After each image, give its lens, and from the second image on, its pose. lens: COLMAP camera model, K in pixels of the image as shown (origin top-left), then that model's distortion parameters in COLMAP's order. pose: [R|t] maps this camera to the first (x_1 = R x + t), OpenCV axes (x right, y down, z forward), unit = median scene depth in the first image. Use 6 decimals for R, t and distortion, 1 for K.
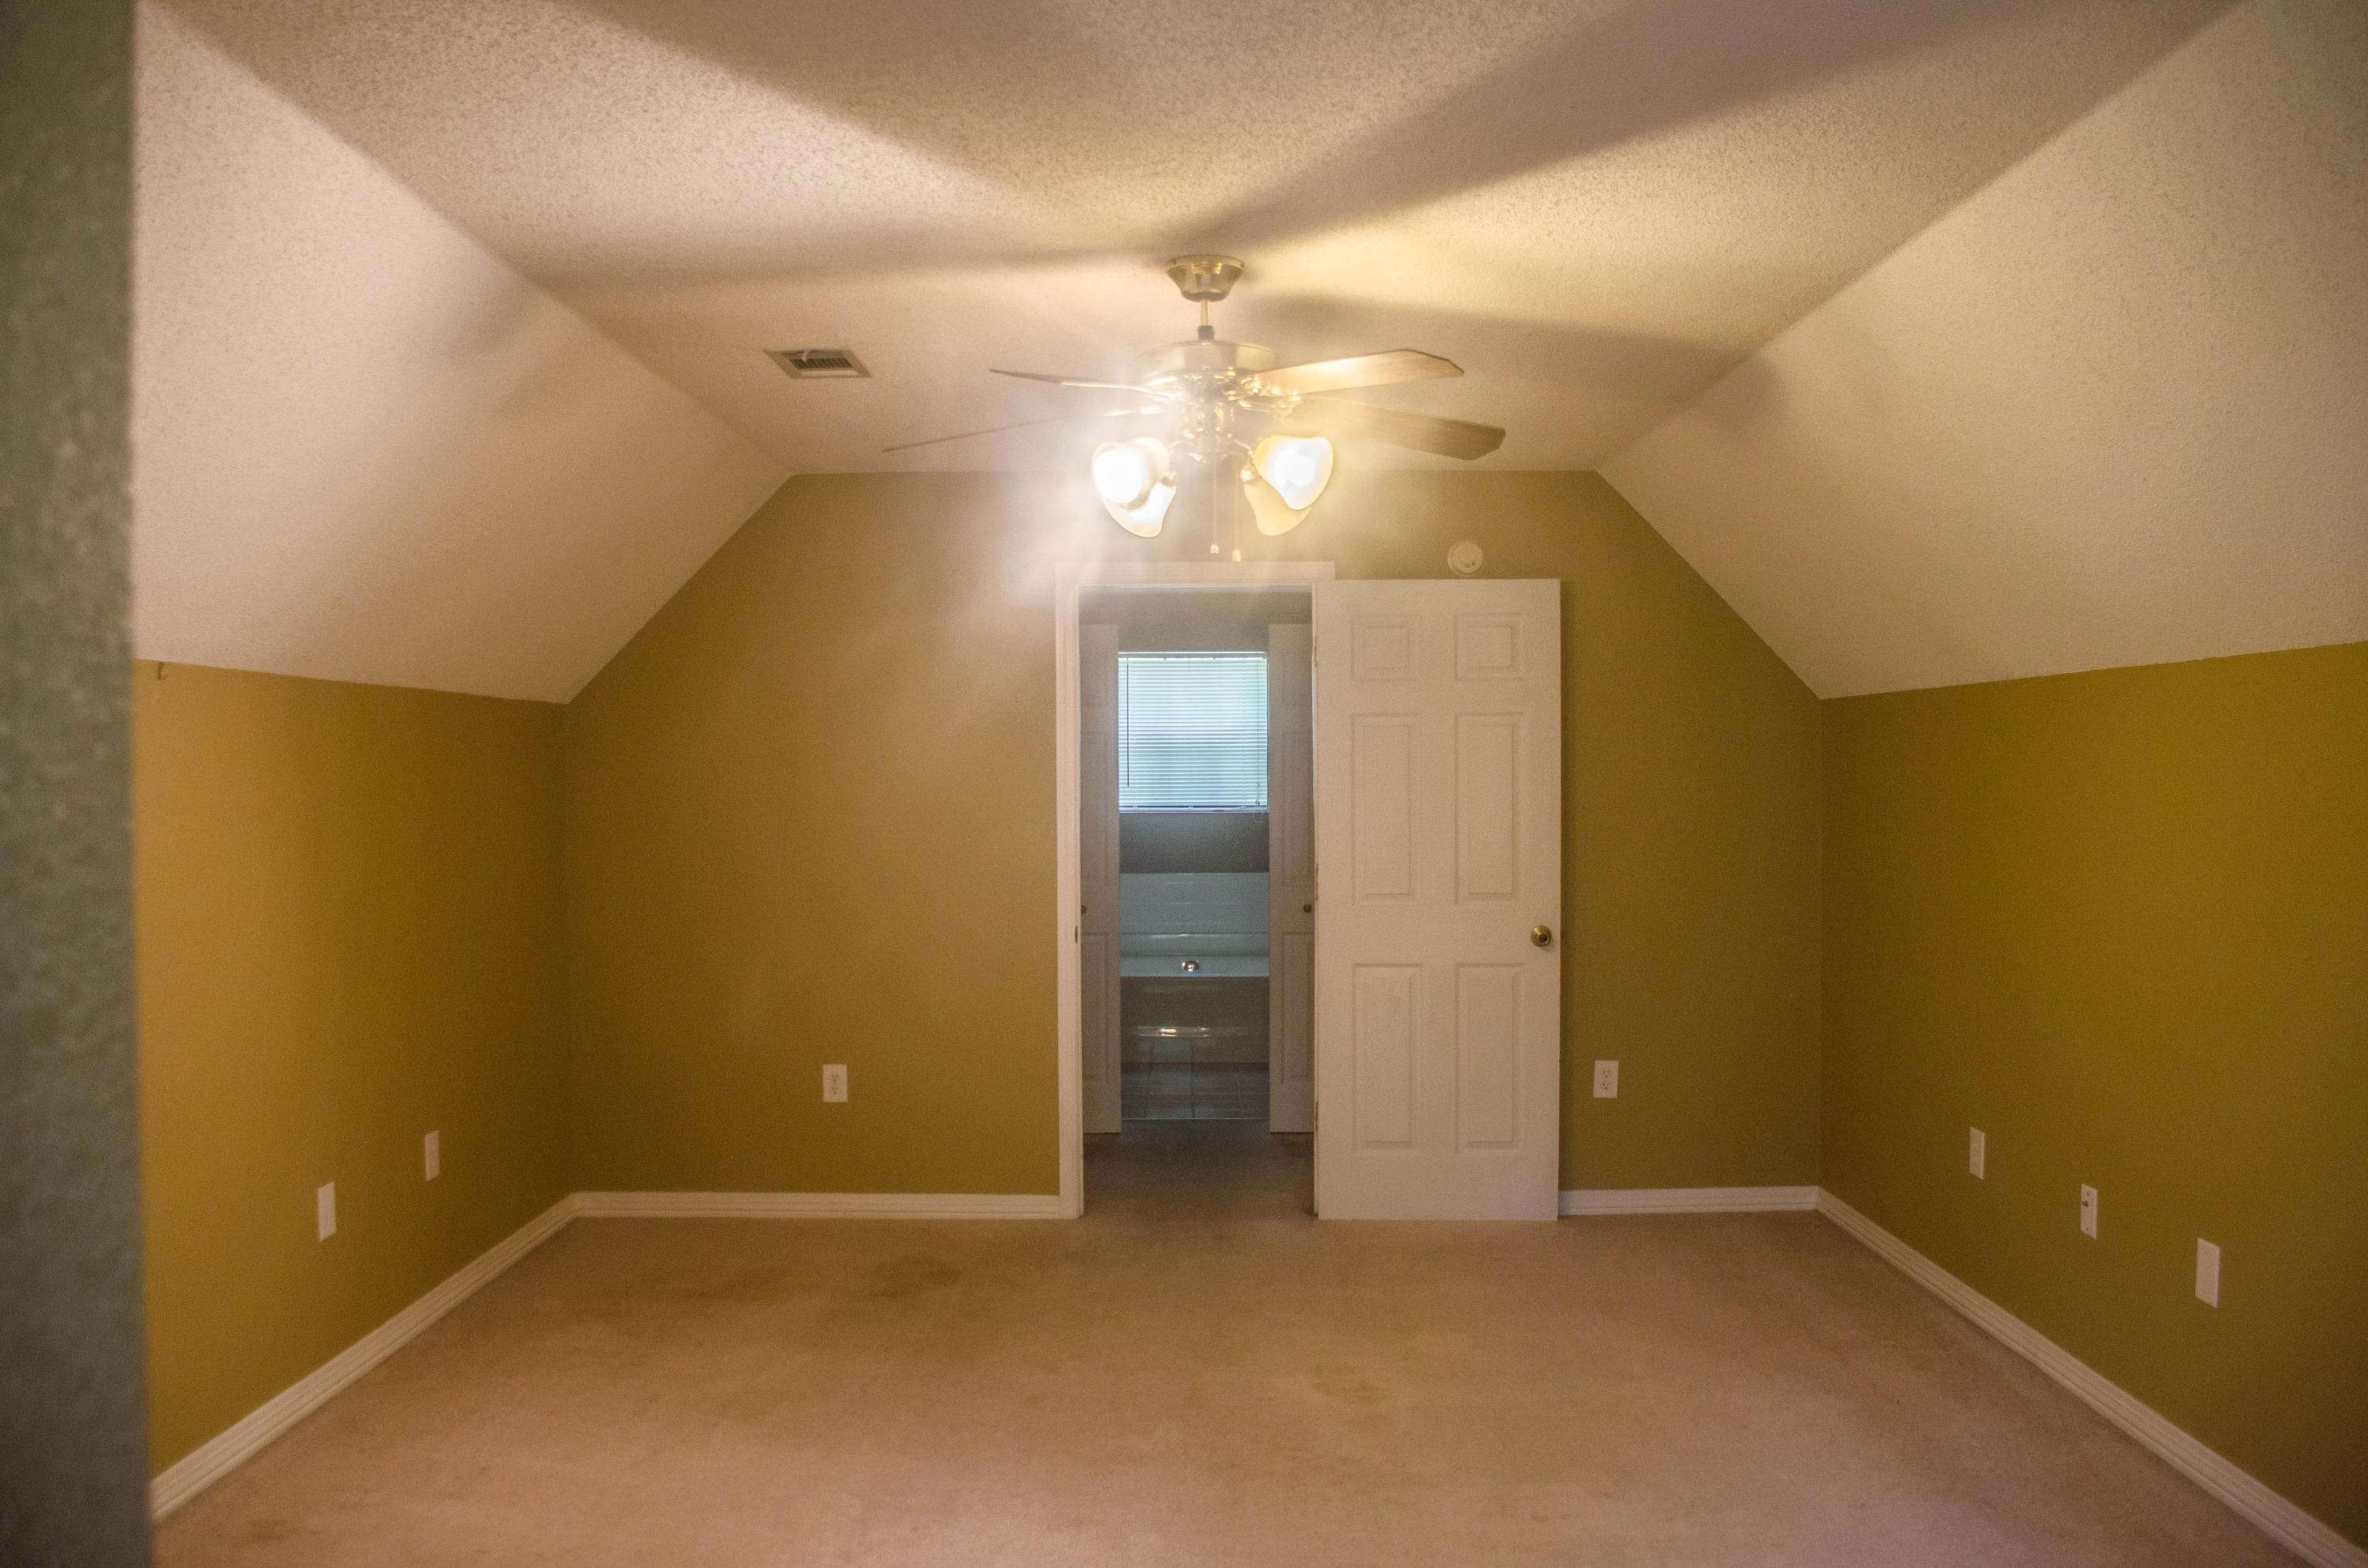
lens RADIAL K [[1872.4, 0, 1184.0], [0, 1872.4, 784.0], [0, 0, 1]] dist [-0.138497, 0.105652]
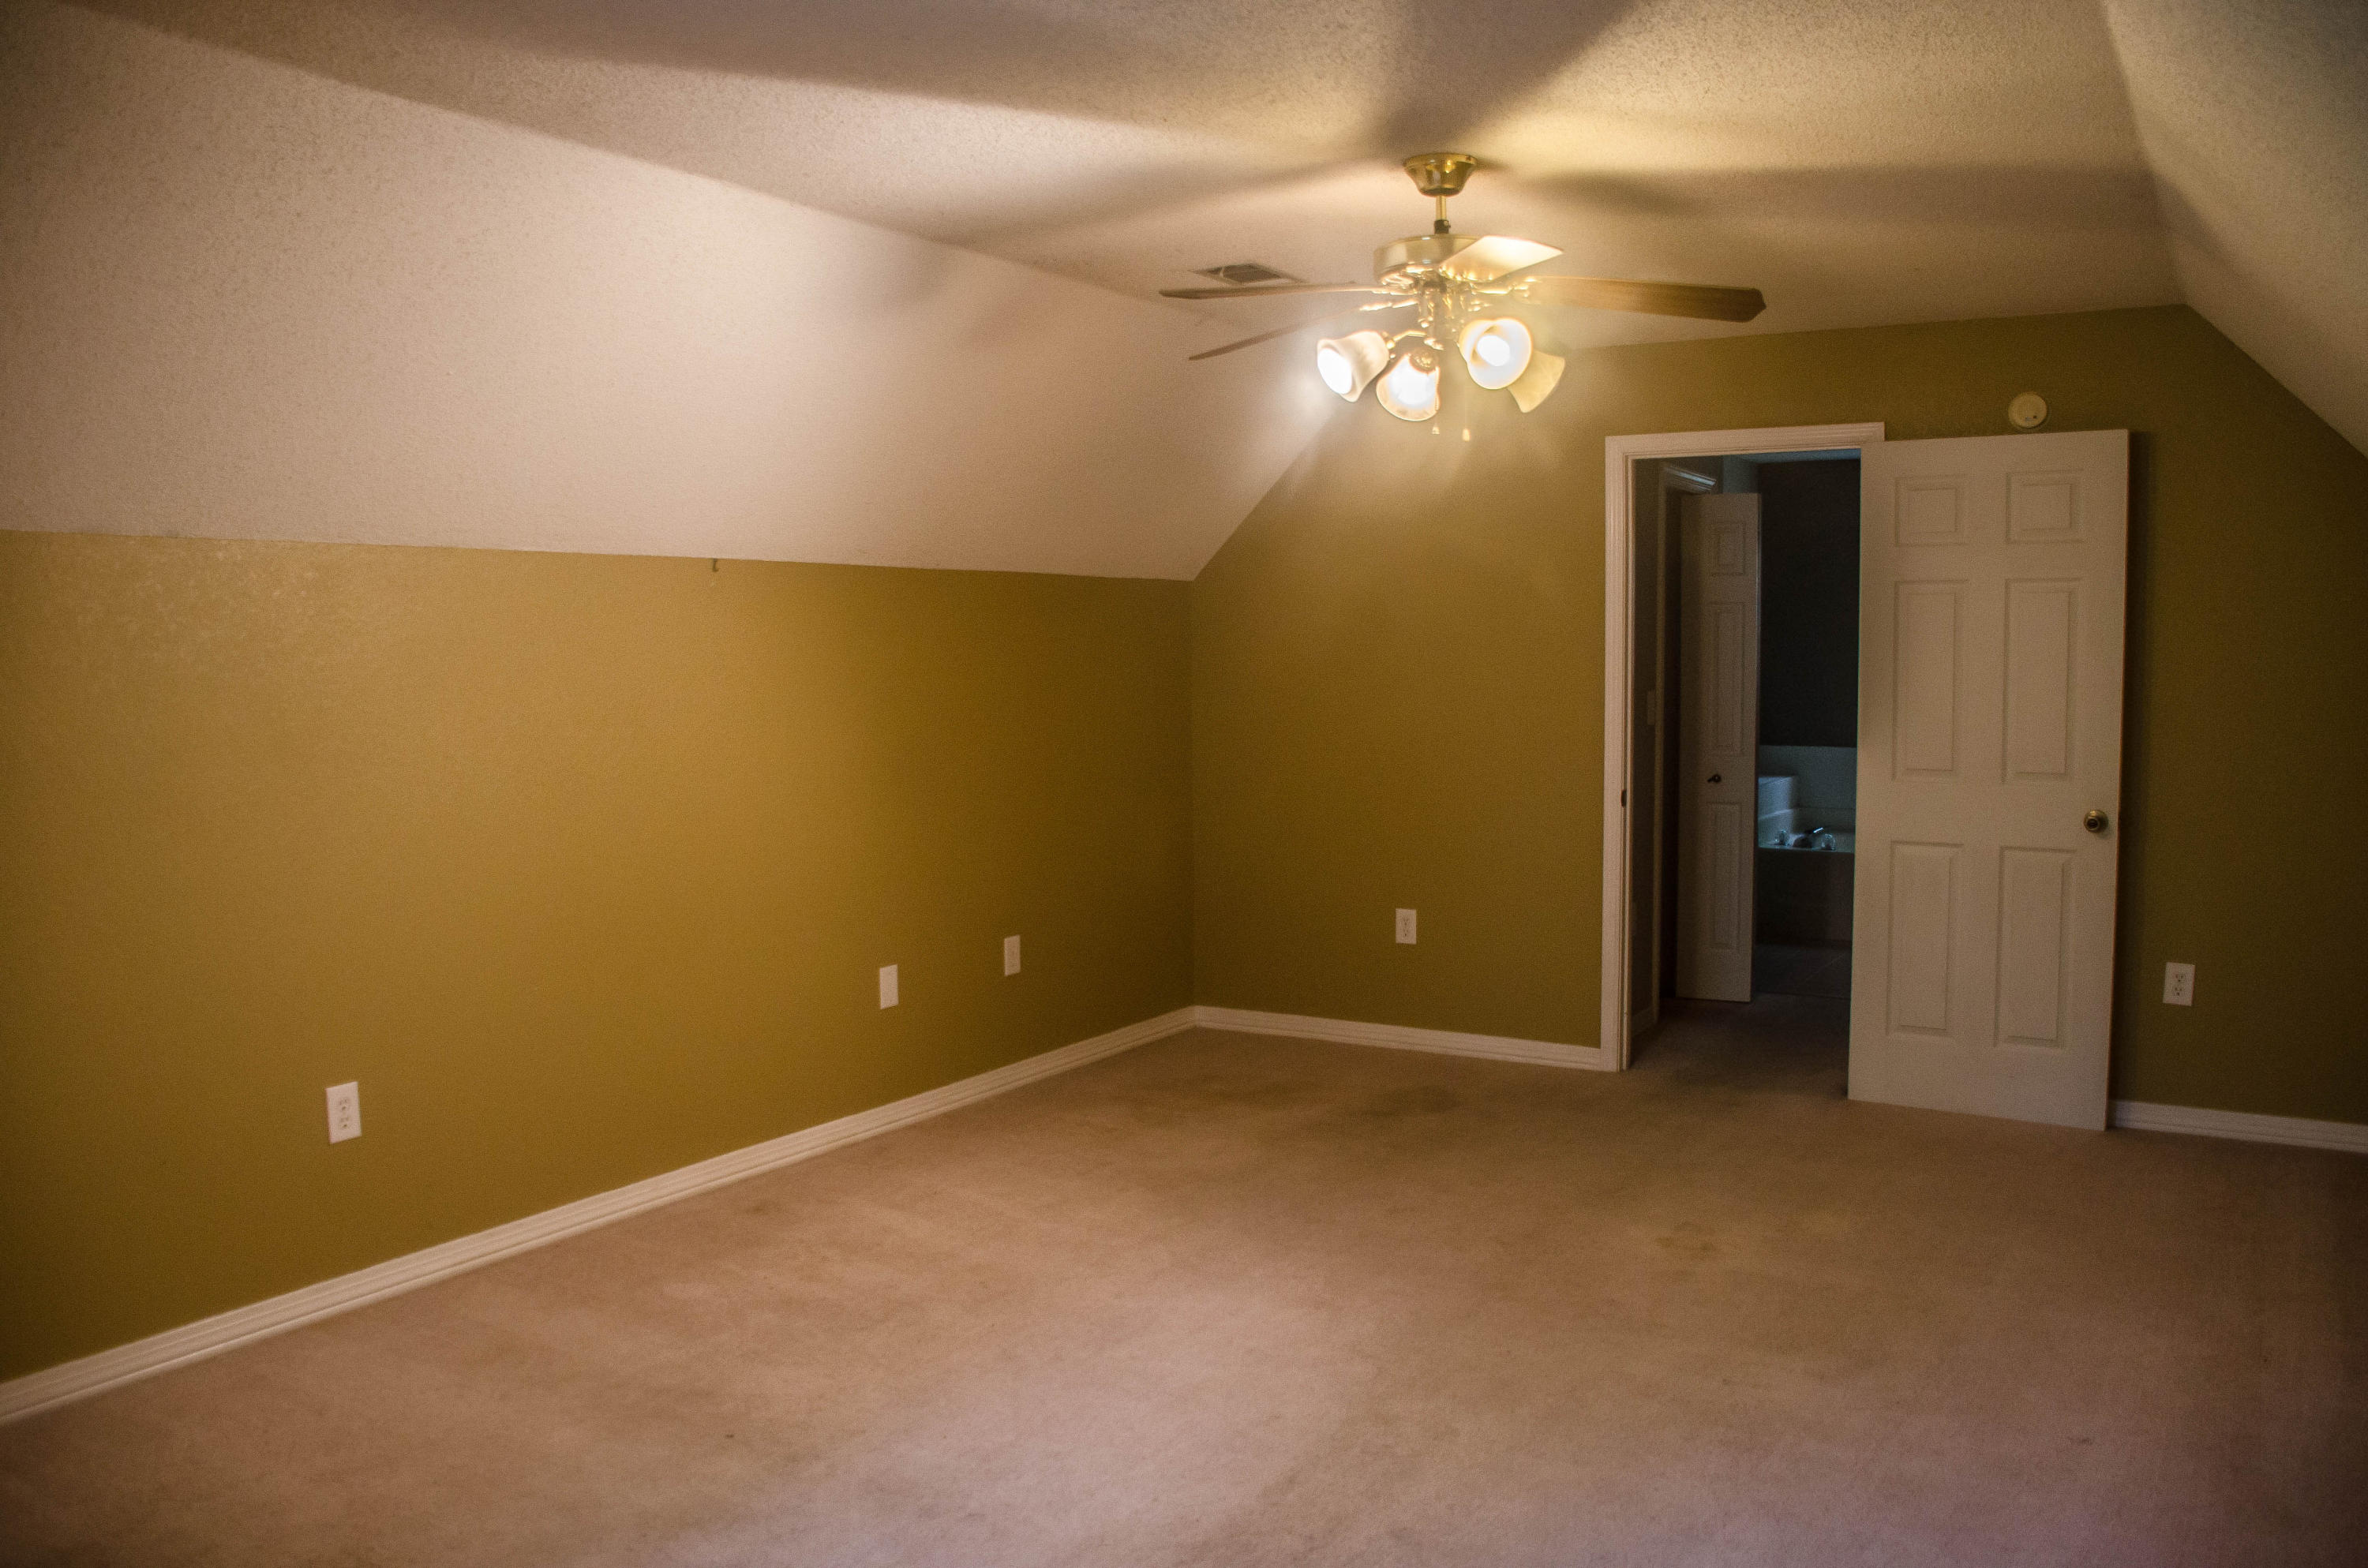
lens RADIAL K [[1872.4, 0, 1184.0], [0, 1872.4, 784.0], [0, 0, 1]] dist [-0.138497, 0.105652]
pose [[0.856284, 0.038067, -0.515100, 0.268680], [-0.002195, 0.997540, 0.070071, 0.001185], [0.516500, -0.058870, 0.854261, -0.000137]]
